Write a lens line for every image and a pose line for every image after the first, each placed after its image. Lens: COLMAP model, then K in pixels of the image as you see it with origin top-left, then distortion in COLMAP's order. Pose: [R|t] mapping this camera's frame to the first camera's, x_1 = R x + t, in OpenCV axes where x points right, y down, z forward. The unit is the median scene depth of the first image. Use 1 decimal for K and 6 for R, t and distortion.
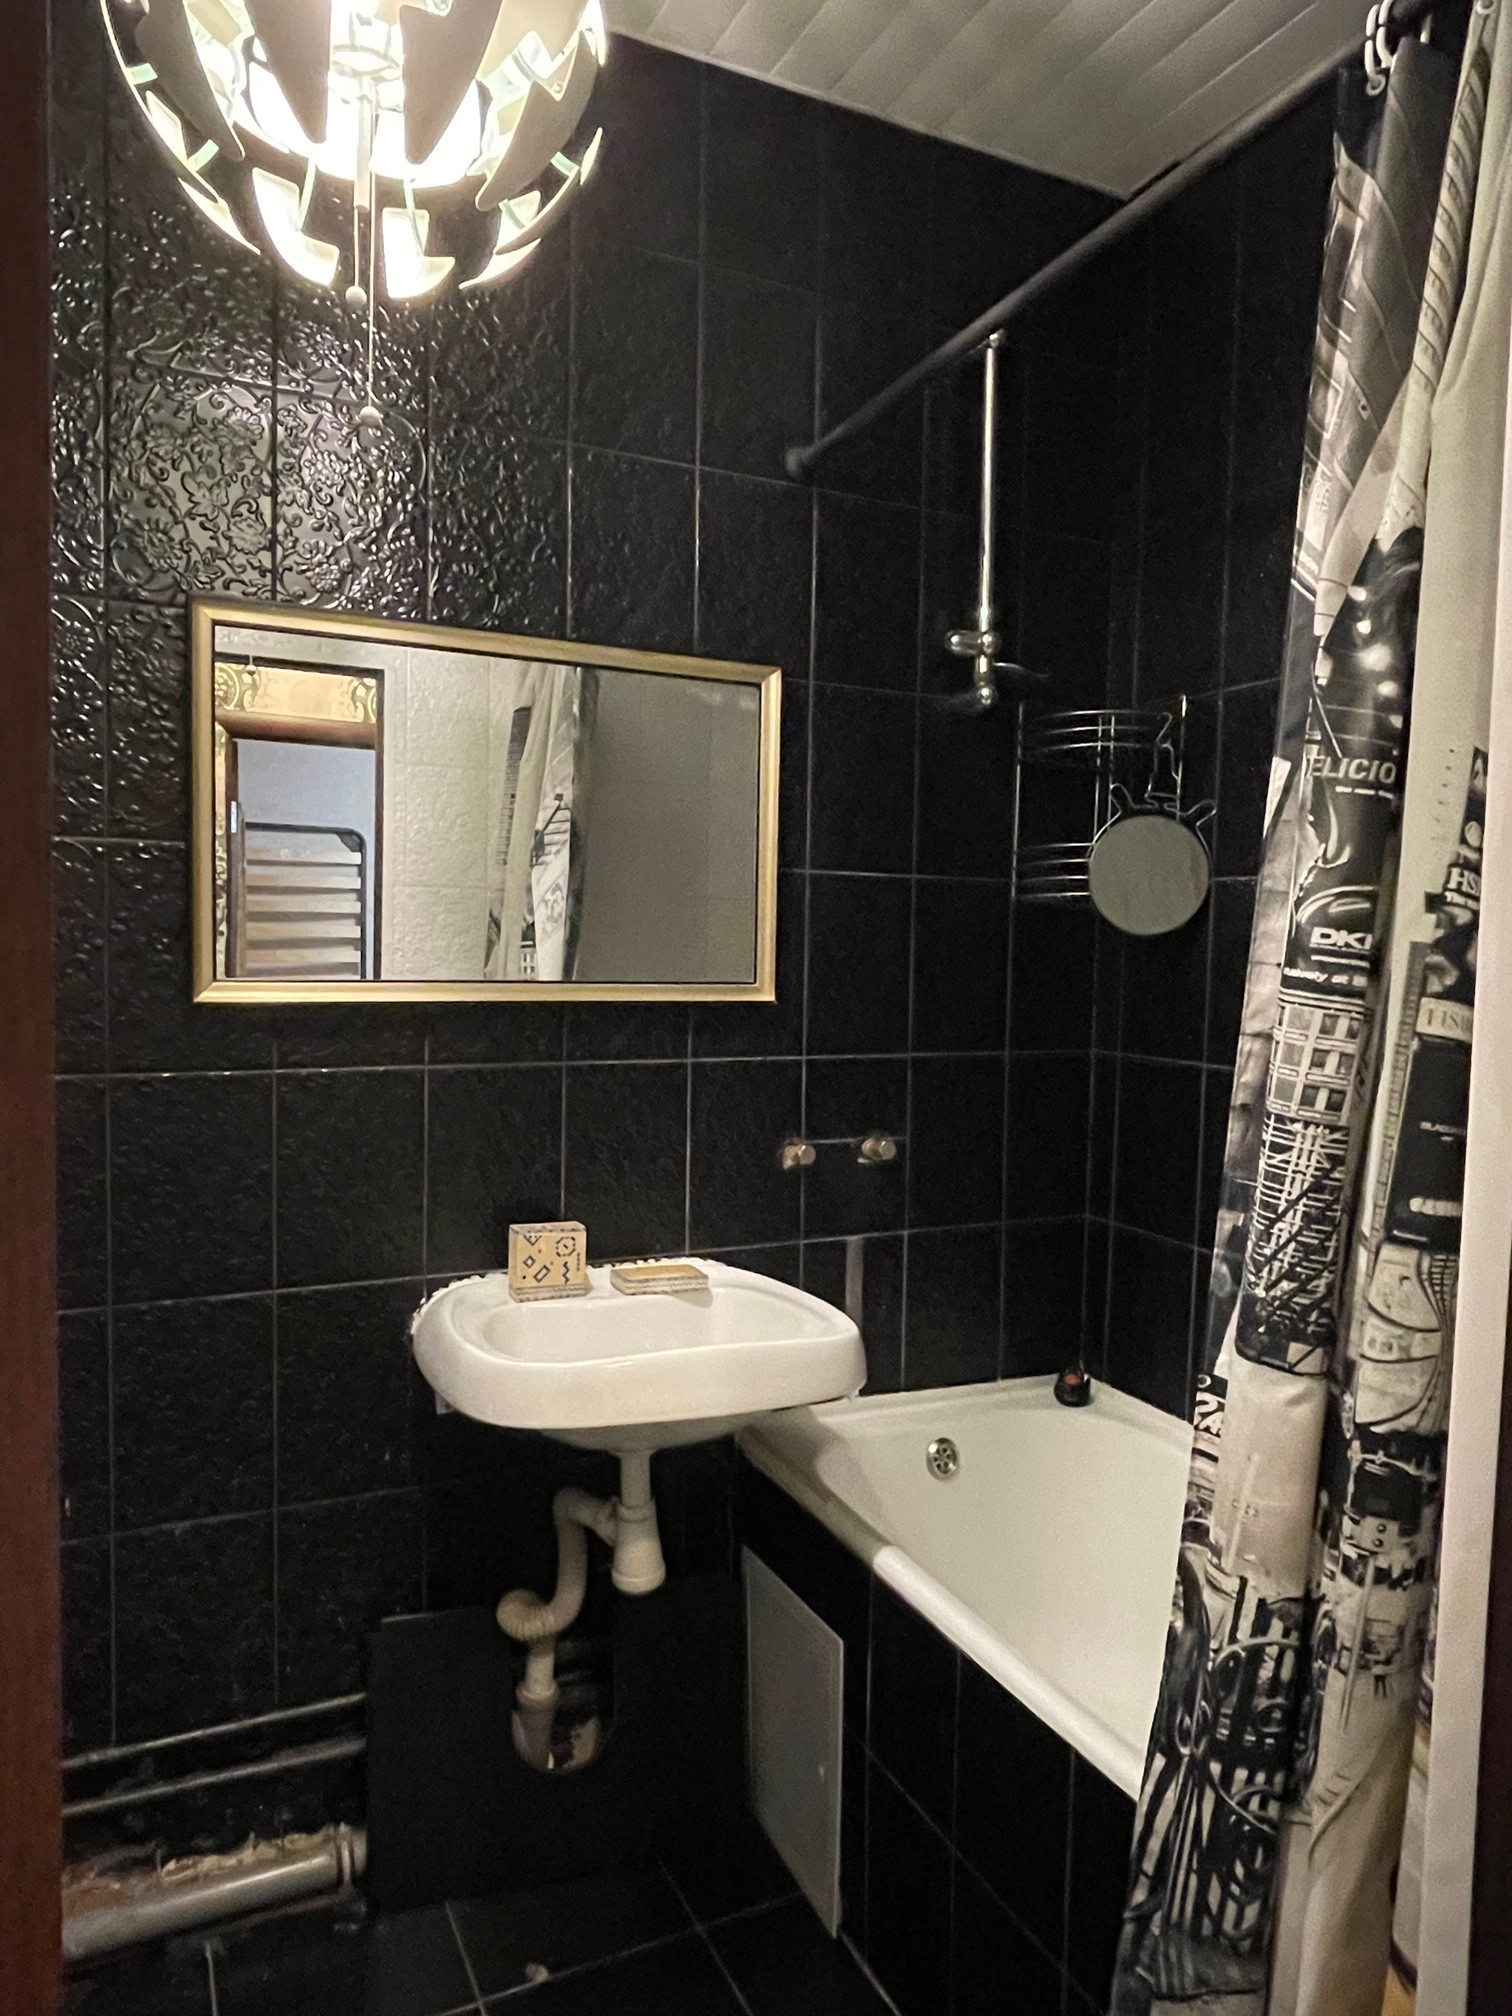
lens RADIAL K [[1309.8, 0, 722.8], [0, 1309.8, 971.0], [0, 0, 1]] dist [0.003336, -0.013358]
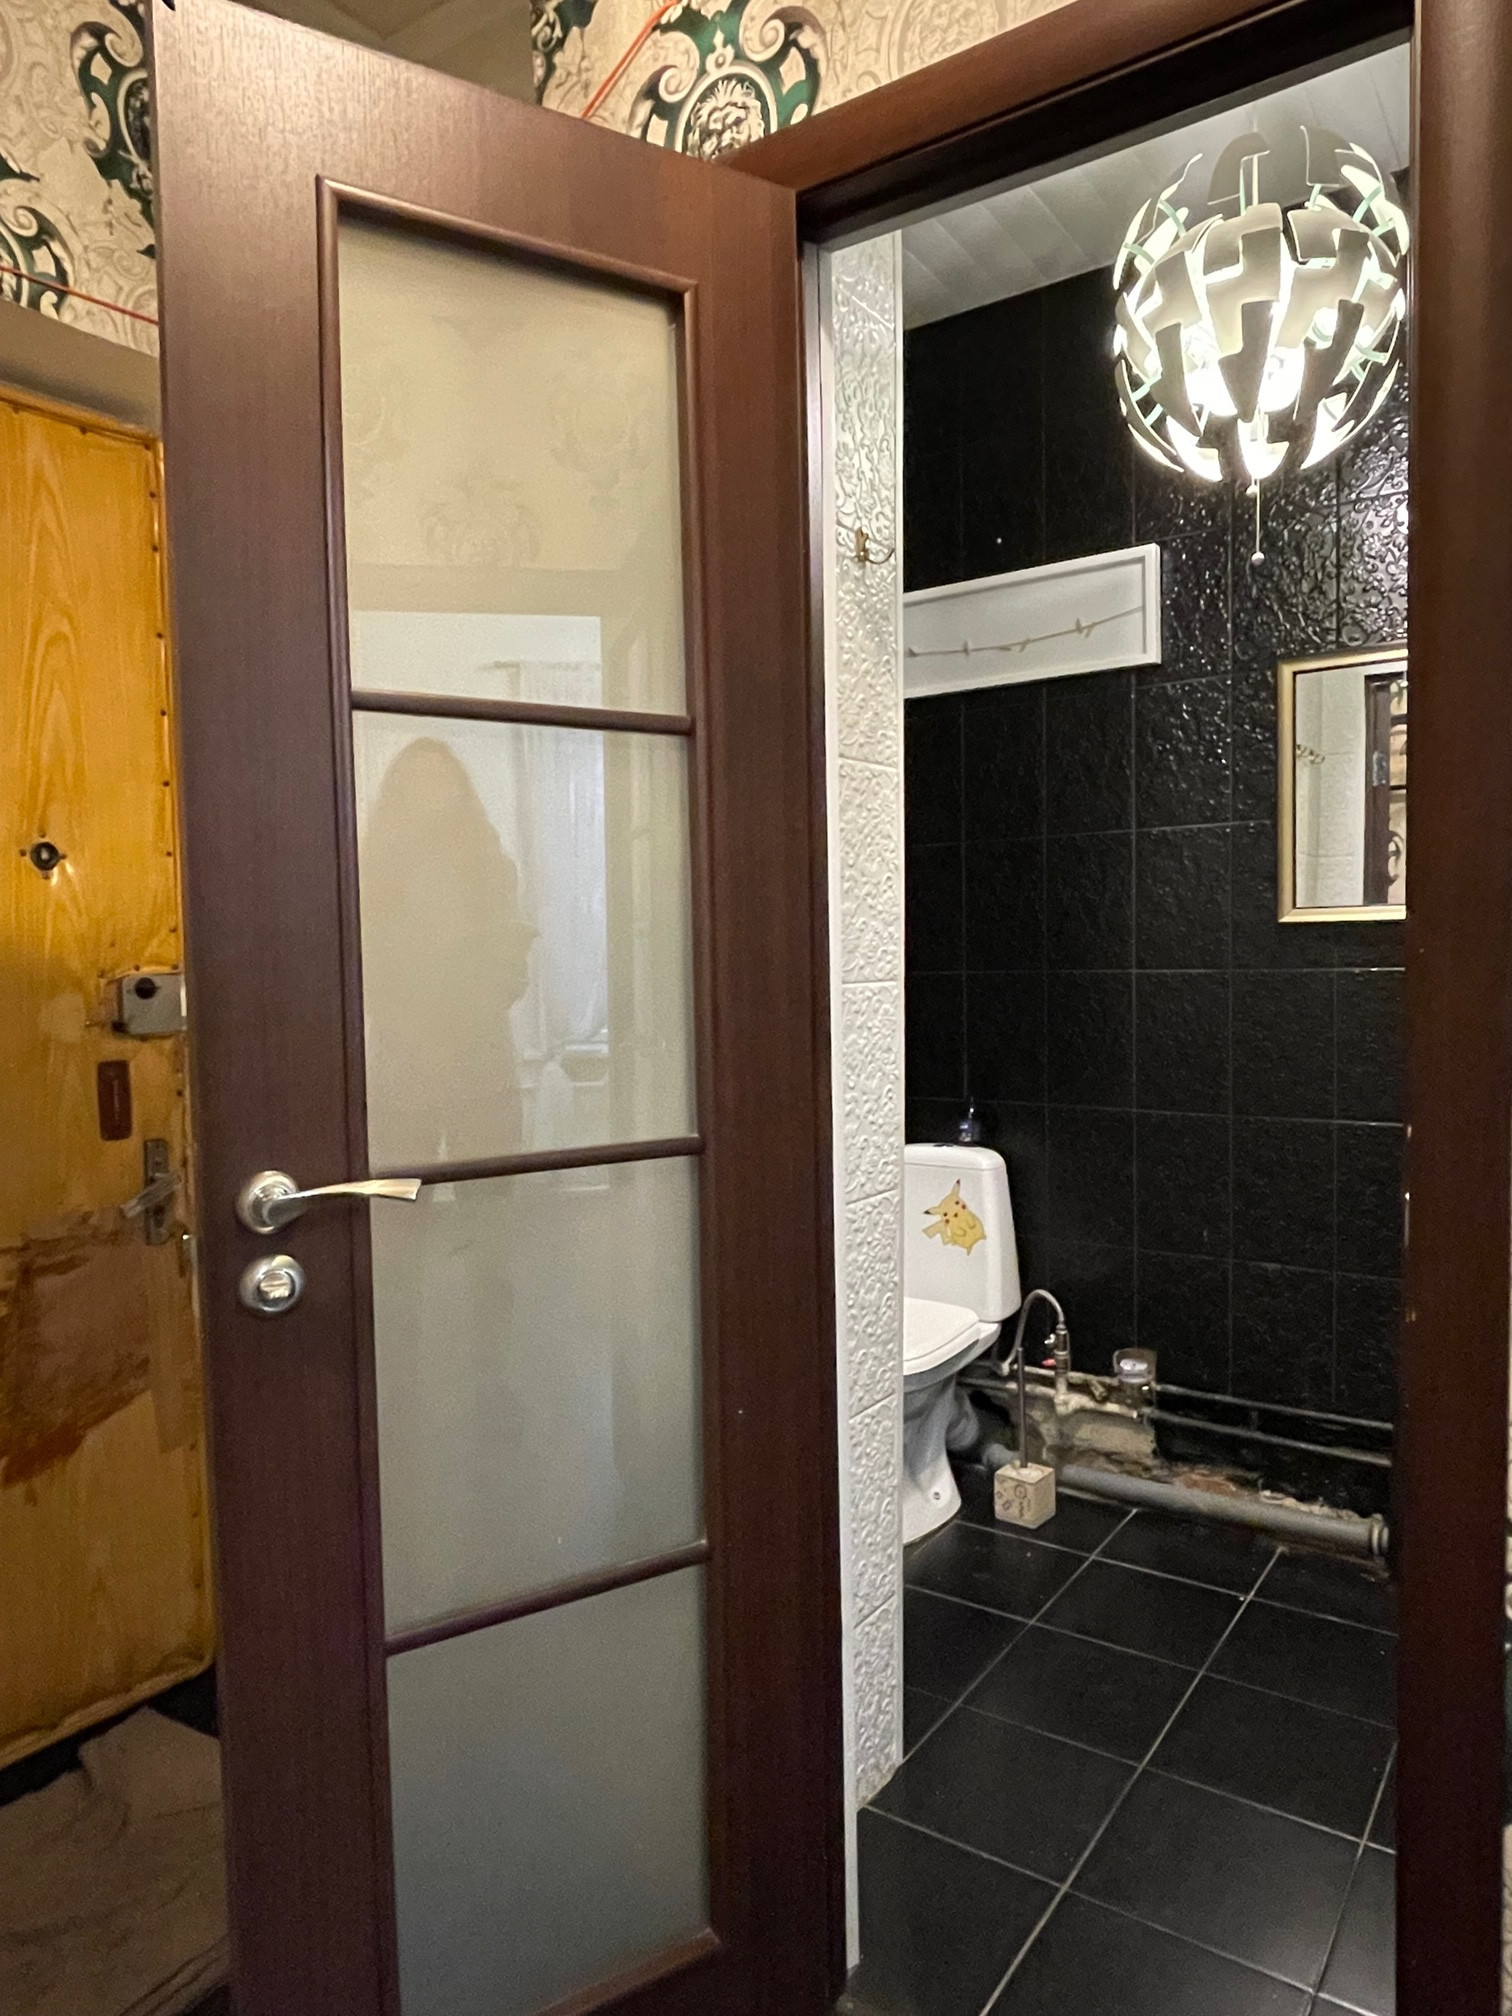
lens RADIAL K [[1309.8, 0, 741.8], [0, 1309.8, 1005.9], [0, 0, 1]] dist [0.003336, -0.013358]
pose [[0.469659, -0.000901, -0.882847, 0.611195], [-0.020083, 0.999730, -0.011704, 0.141710], [0.882619, 0.023227, 0.469514, -0.259137]]
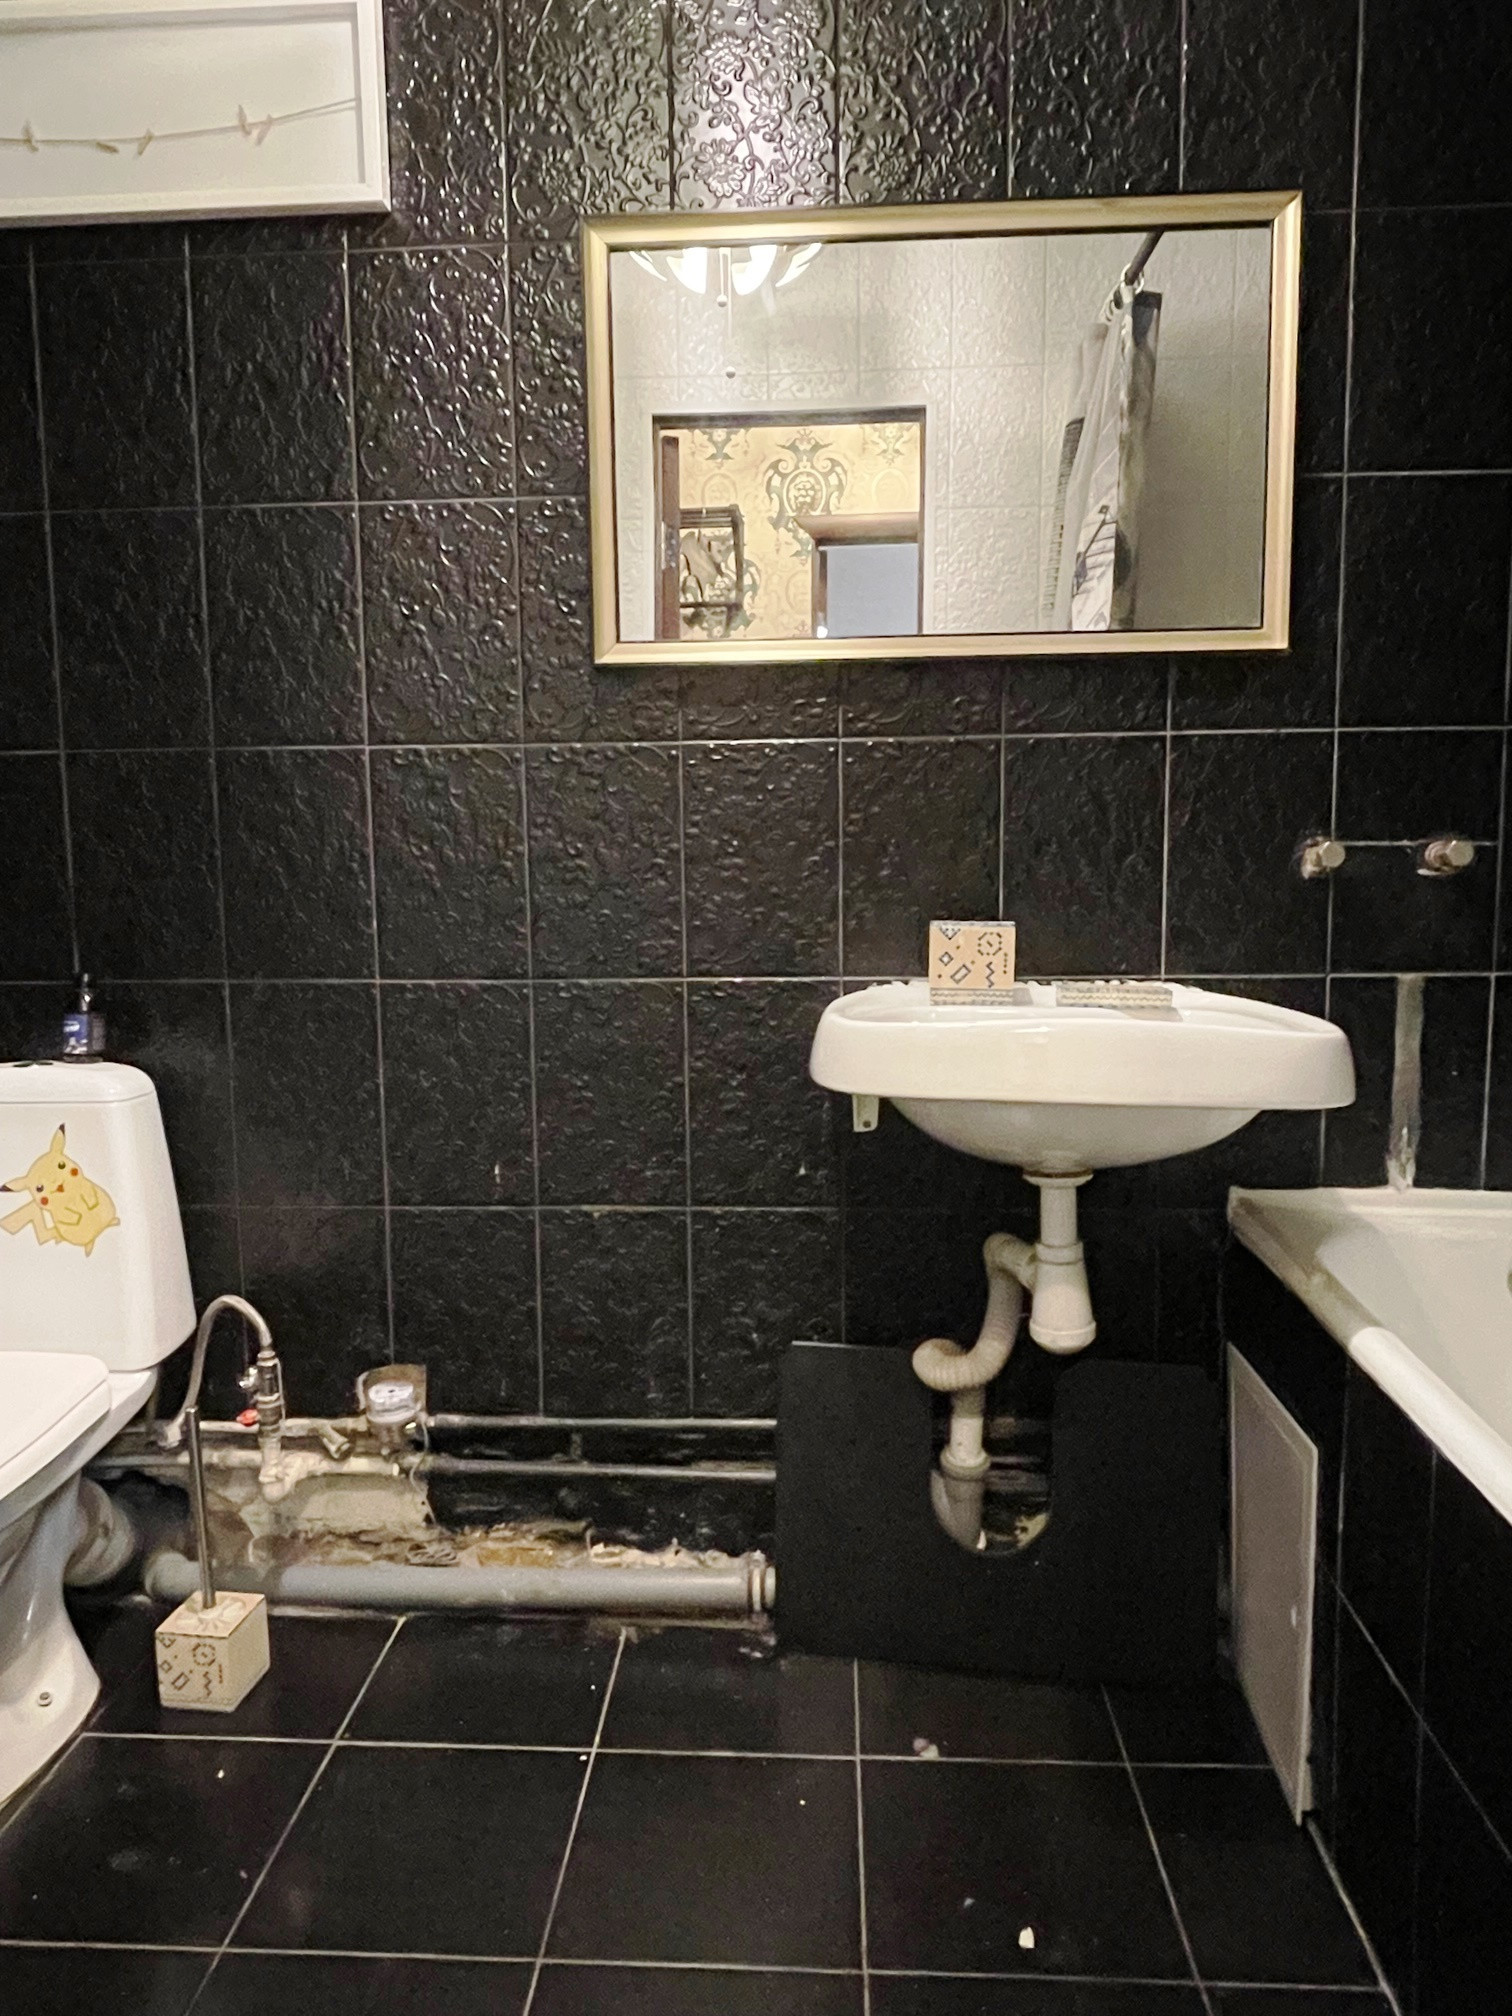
lens RADIAL K [[1368.1, 0, 771.8], [0, 1368.1, 1005.5], [0, 0, 1]] dist [0.017321, -0.025891]
pose [[0.874829, 0.025617, -0.483753, 0.184585], [0.005021, 0.998068, 0.061933, 0.195492], [0.484405, -0.056610, 0.873010, 0.160526]]
